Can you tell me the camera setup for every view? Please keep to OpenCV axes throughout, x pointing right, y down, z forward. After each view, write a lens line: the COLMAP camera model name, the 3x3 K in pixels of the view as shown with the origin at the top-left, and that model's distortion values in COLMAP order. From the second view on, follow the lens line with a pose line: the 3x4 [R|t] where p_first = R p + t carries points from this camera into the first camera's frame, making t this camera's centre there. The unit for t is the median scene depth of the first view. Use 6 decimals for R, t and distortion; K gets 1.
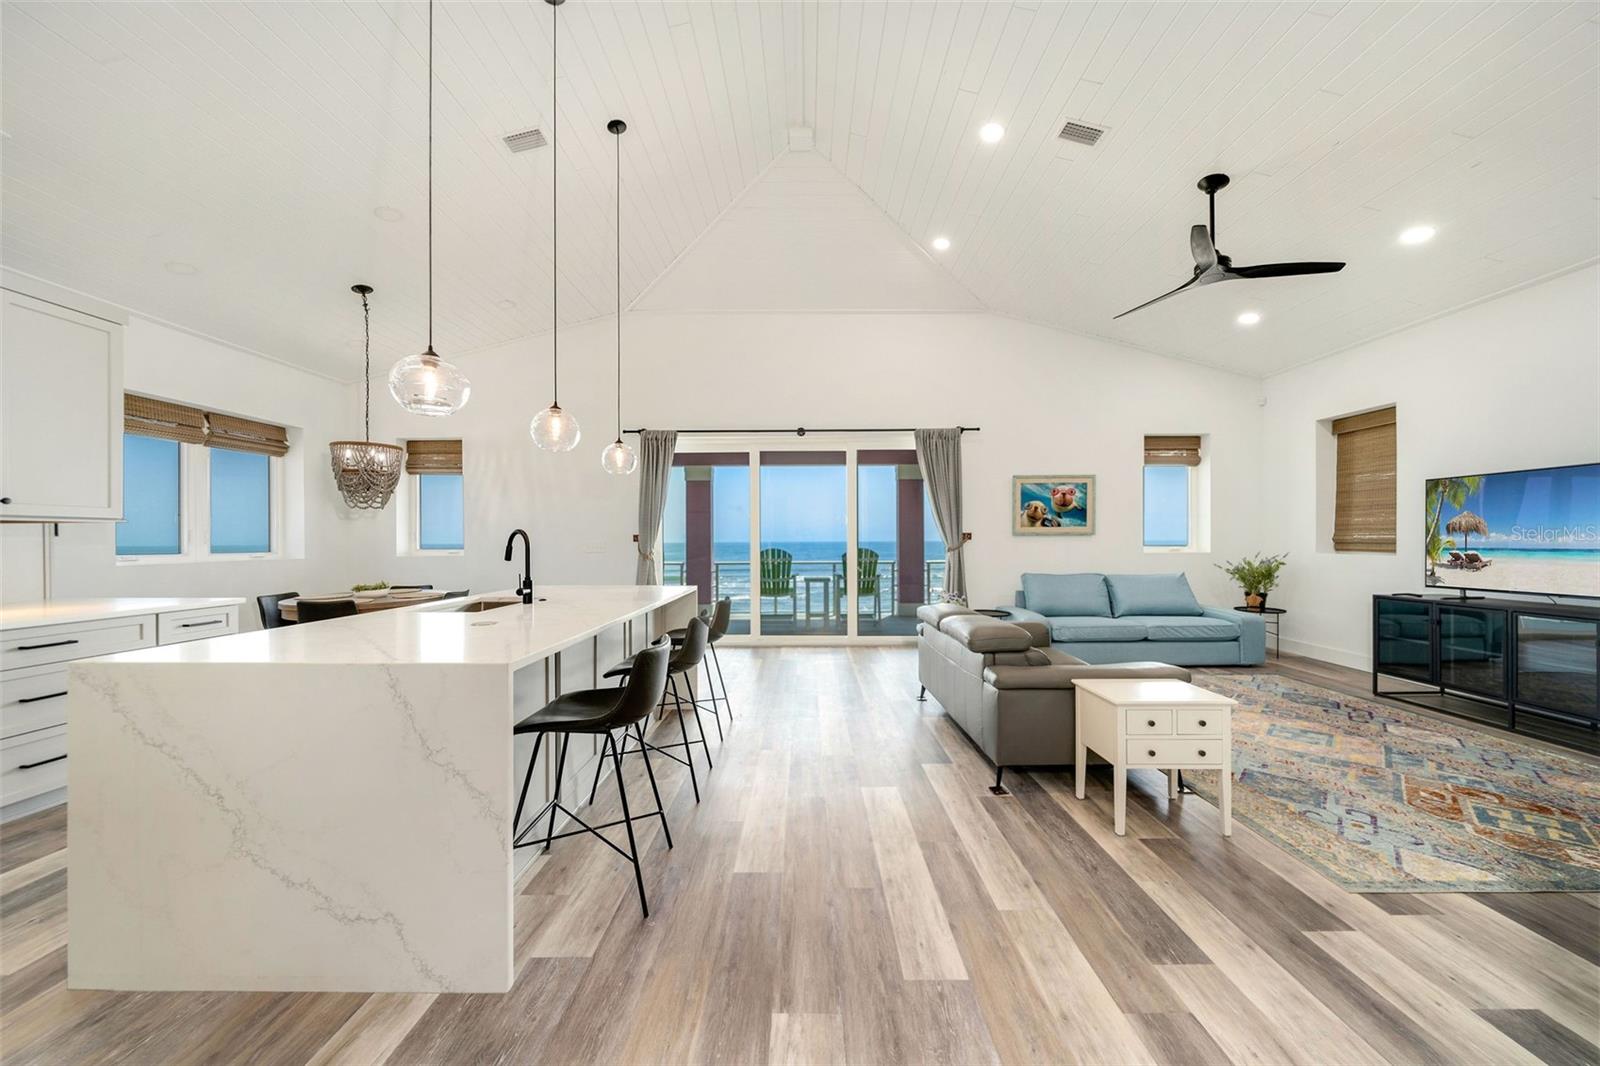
lens RADIAL K [[550.9, 0, 804.8], [0, 550.9, 538.0], [0, 0, 1]] dist [-0.005090, 0.000475]
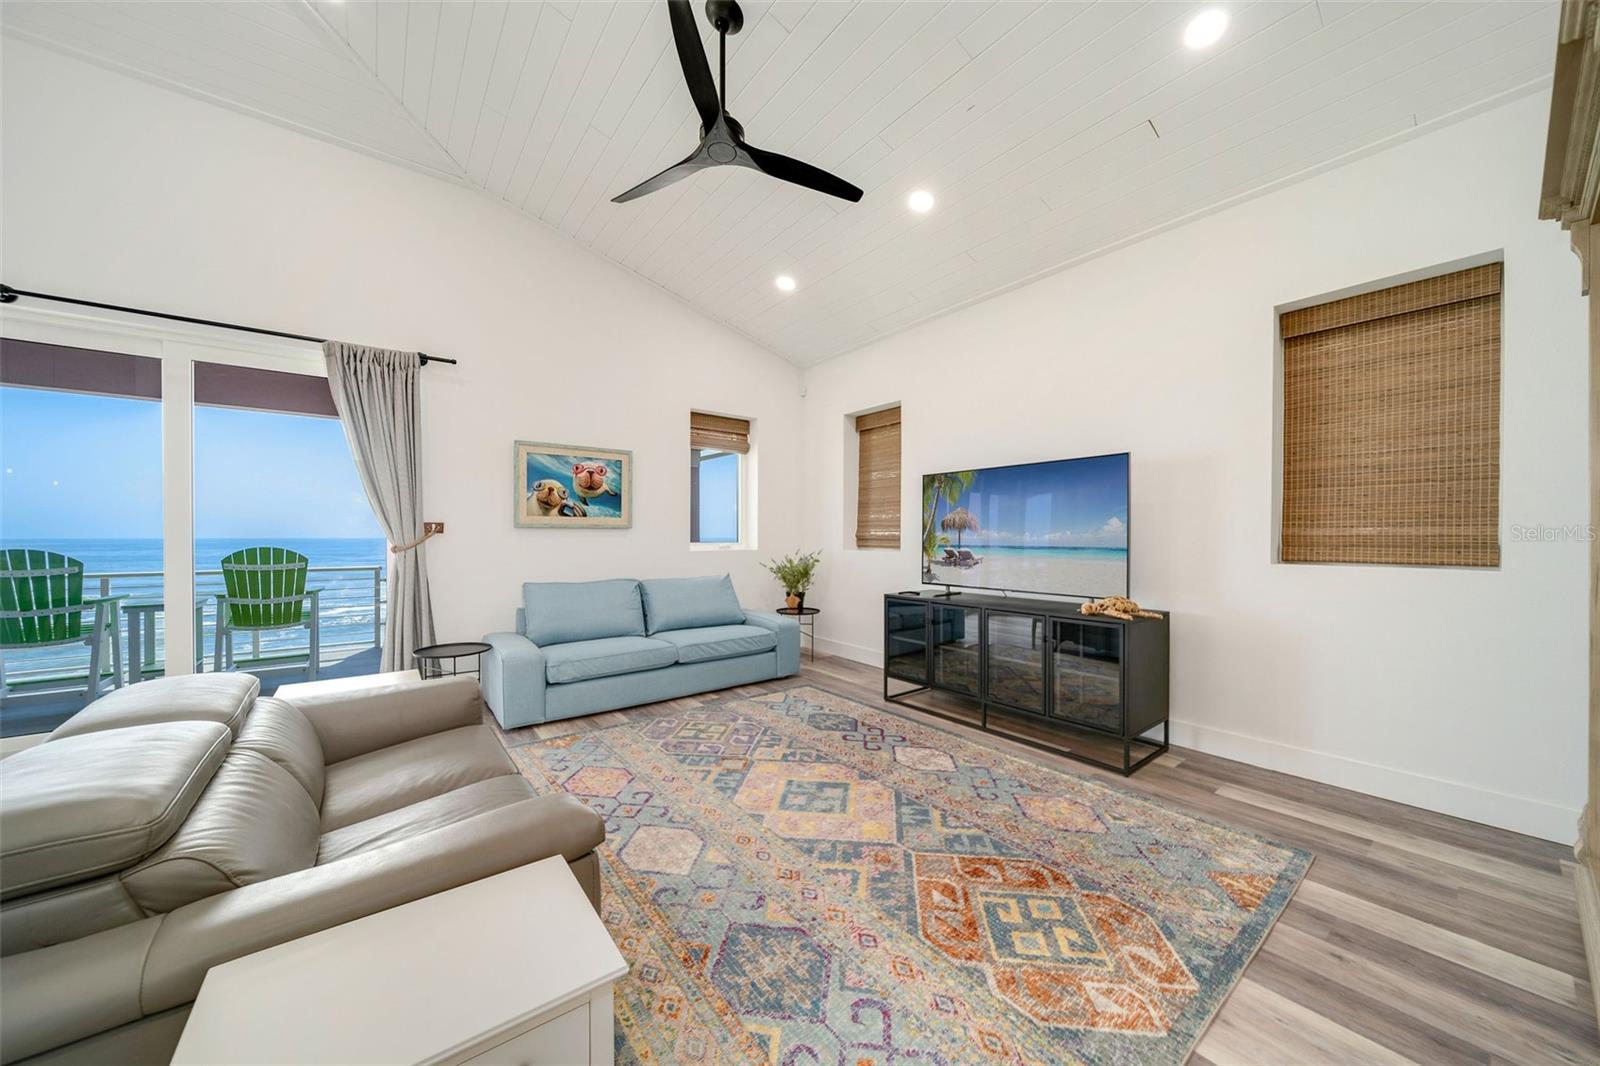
lens RADIAL K [[556.4, 0, 803.0], [0, 556.4, 538.7], [0, 0, 1]] dist [-0.001631, -0.000125]
pose [[0.789489, 0.002624, 0.613759, 0.328788], [-0.006680, 0.999968, 0.004317, 0.004822], [-0.613728, -0.007508, 0.789482, 0.321641]]
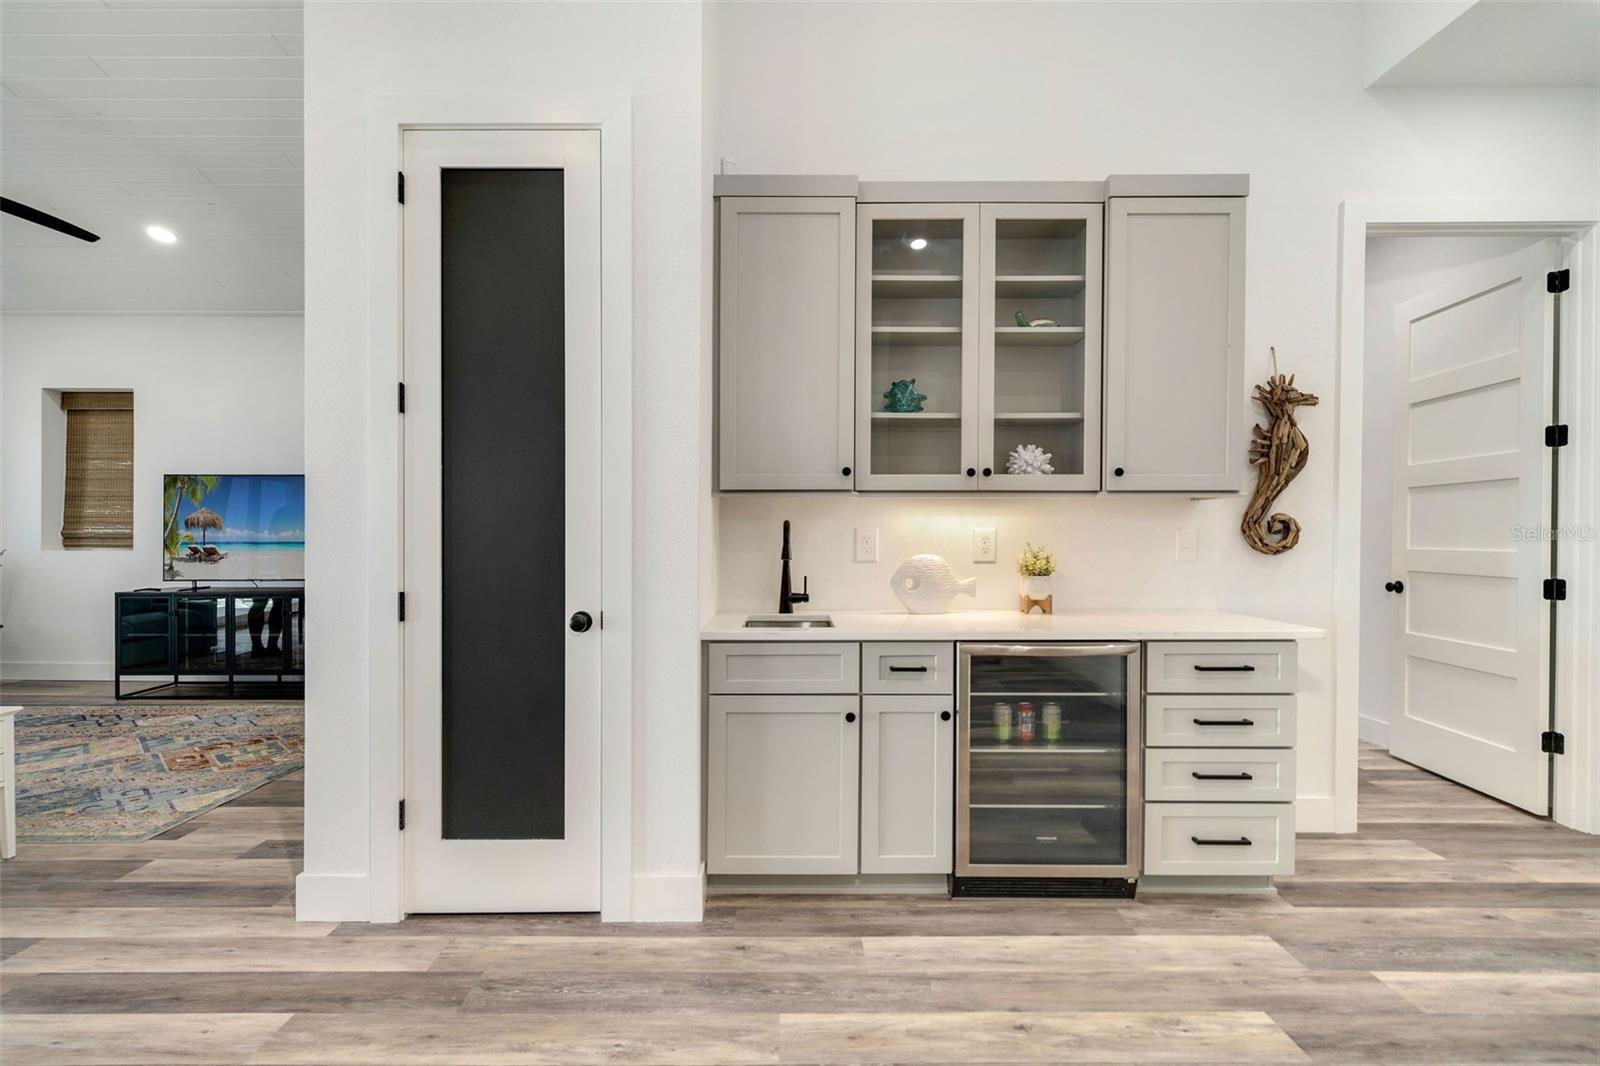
lens RADIAL K [[753.1, 0, 795.8], [0, 753.1, 541.7], [0, 0, 1]] dist [-0.006198, 0.000184]
pose [[-0.008063, -0.003694, 0.999961, -0.240272], [-0.006036, 0.999975, 0.003646, 0.004809], [-0.999949, -0.006006, -0.008085, -0.143562]]
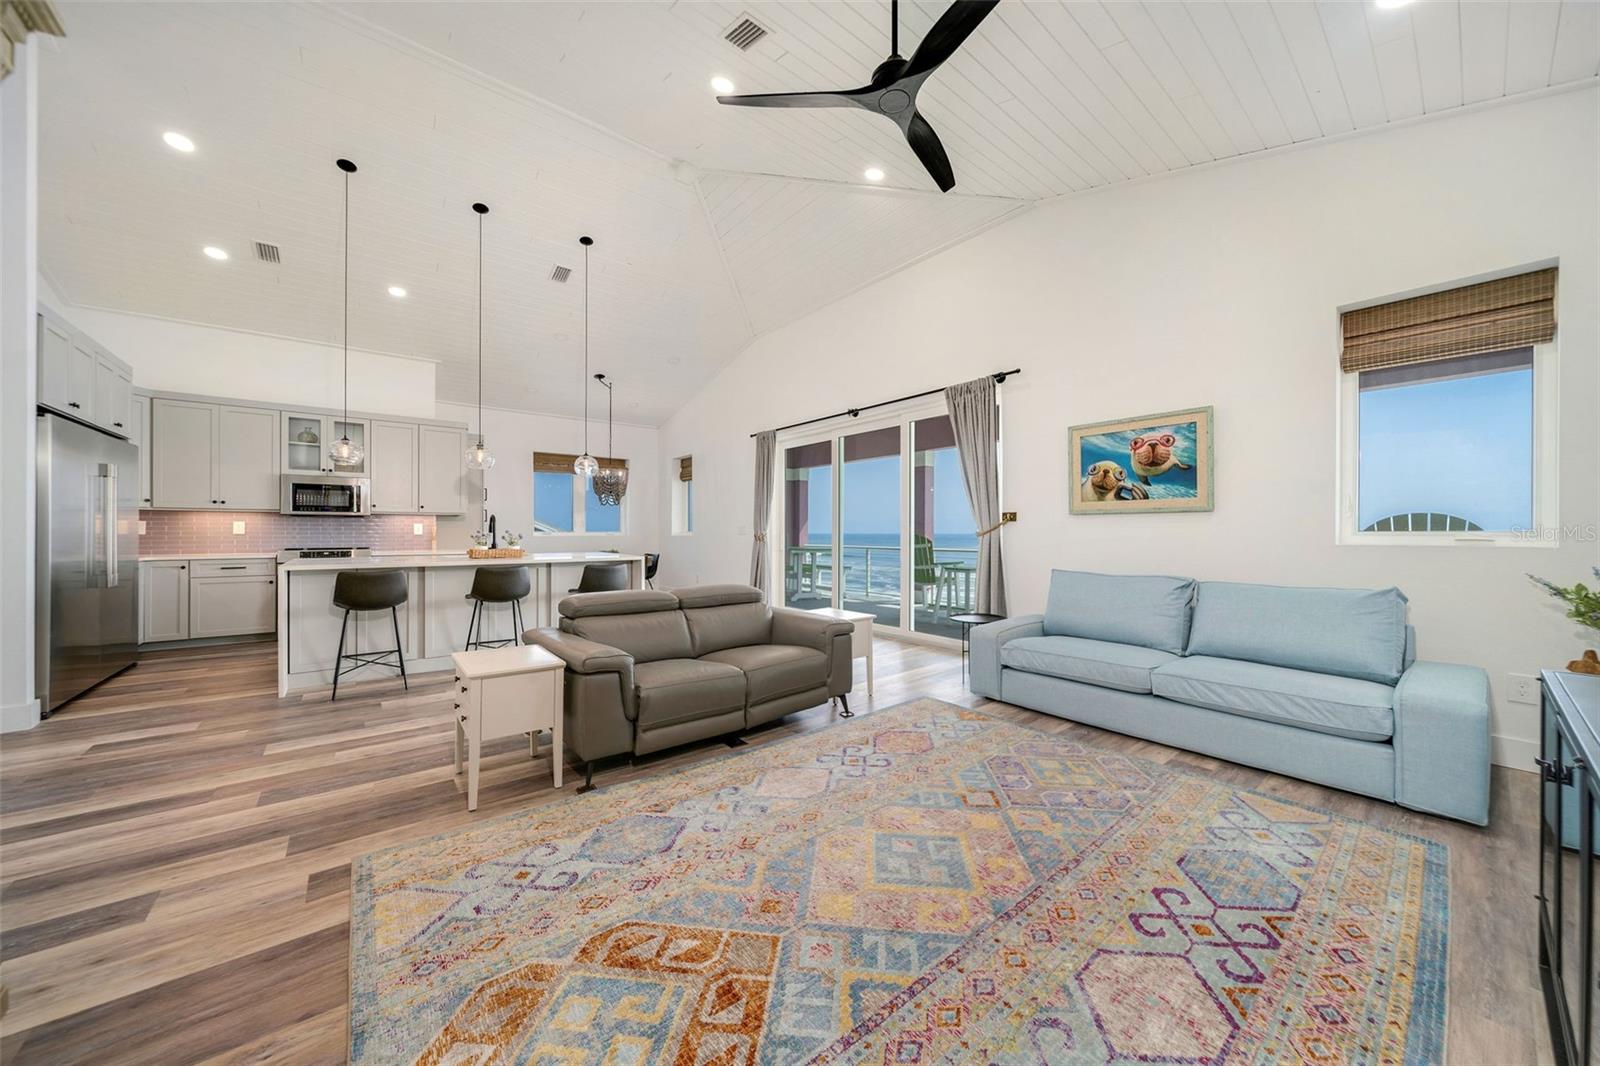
lens RADIAL K [[550.9, 0, 802.9], [0, 550.9, 535.0], [0, 0, 1]] dist [-0.005090, 0.000475]
pose [[0.630328, 0.010951, -0.776252, 0.974982], [-0.001214, 0.999913, 0.013121, 0.016439], [0.776328, -0.007328, 0.630286, 0.430349]]
